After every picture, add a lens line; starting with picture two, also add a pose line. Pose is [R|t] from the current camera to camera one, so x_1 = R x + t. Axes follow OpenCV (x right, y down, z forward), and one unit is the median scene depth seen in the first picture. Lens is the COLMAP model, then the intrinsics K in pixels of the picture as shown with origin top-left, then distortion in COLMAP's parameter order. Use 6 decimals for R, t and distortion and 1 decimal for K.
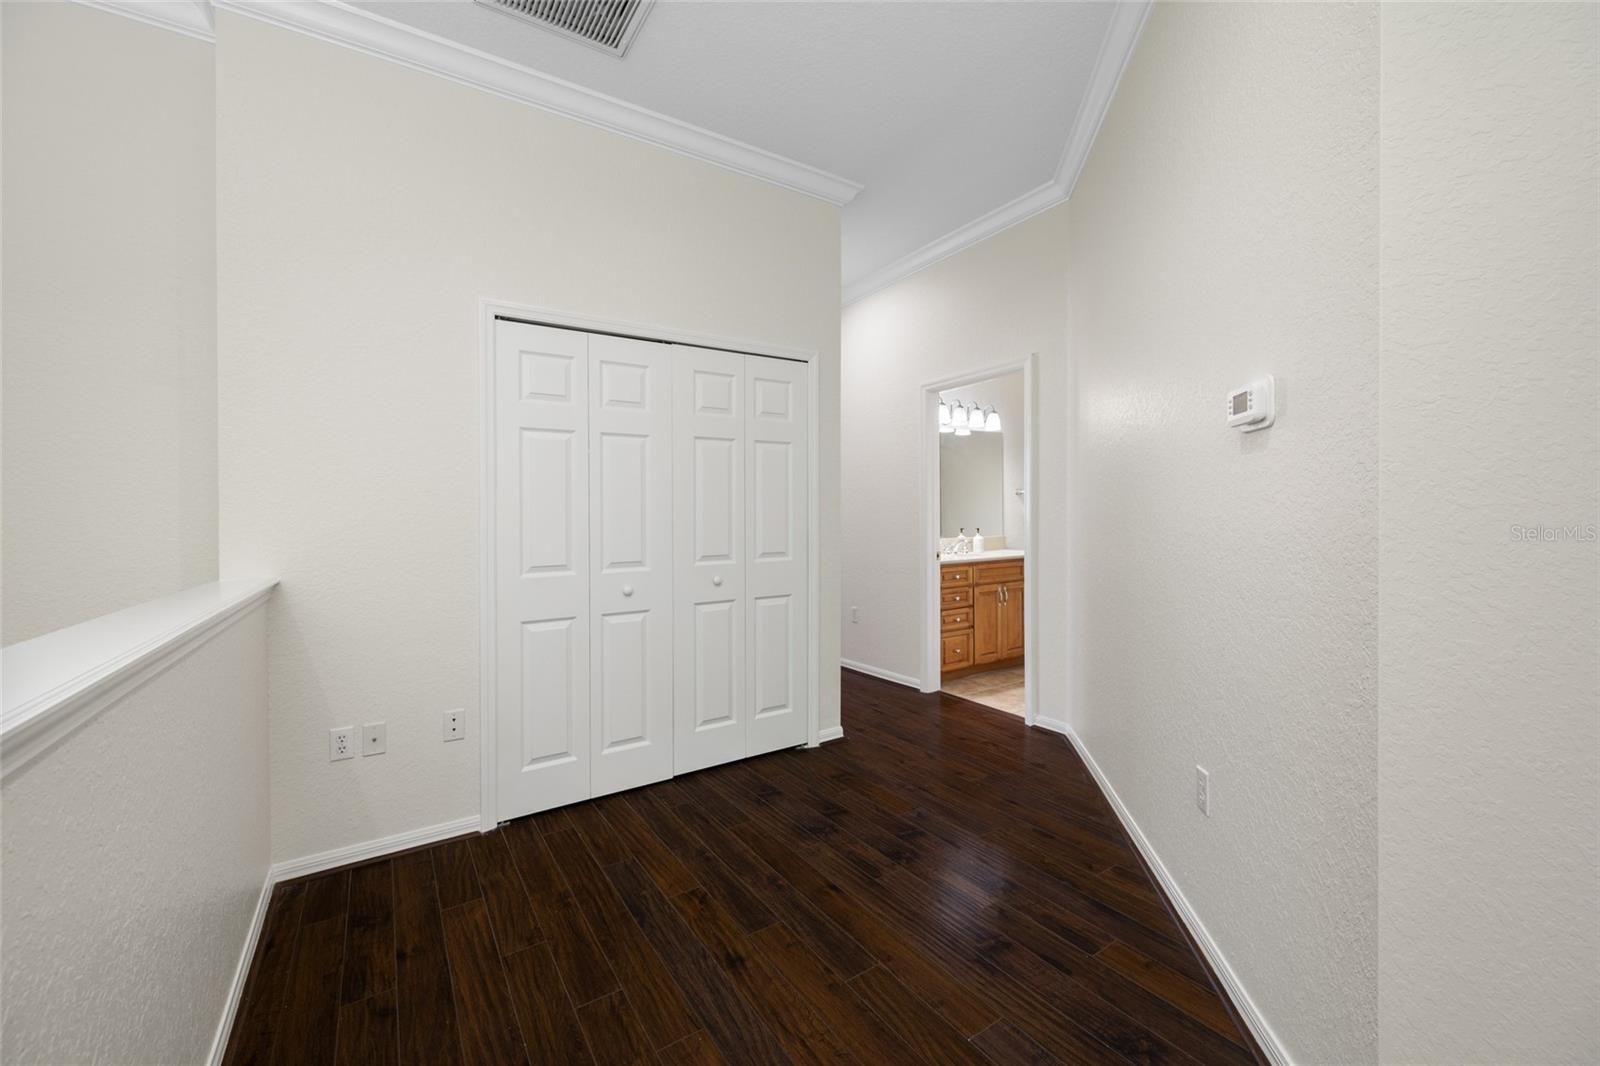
lens RADIAL K [[628.8, 0, 798.8], [0, 628.8, 525.9], [0, 0, 1]] dist [-0.001188, -0.000467]
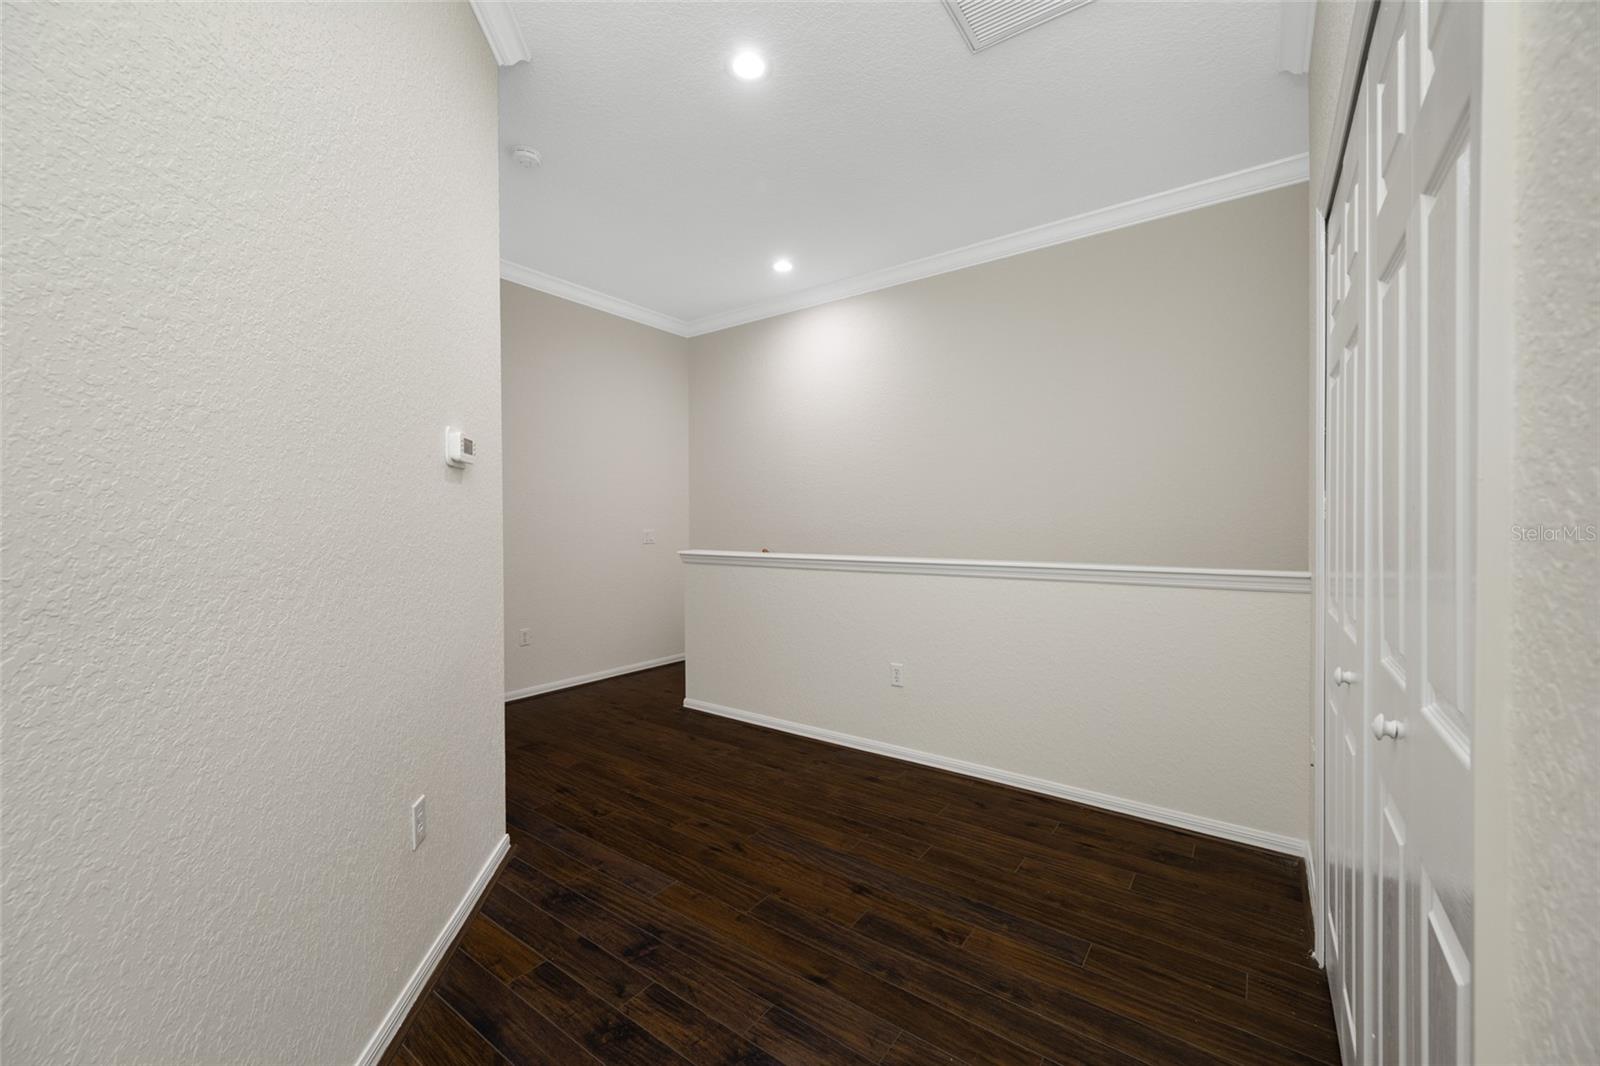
lens RADIAL K [[628.8, 0, 799.7], [0, 628.8, 526.2], [0, 0, 1]] dist [-0.001188, -0.000467]
pose [[-0.936446, 0.021286, -0.350165, 0.381425], [0.014397, 0.999648, 0.022265, -0.041258], [0.350516, 0.015809, -0.936423, 1.887776]]
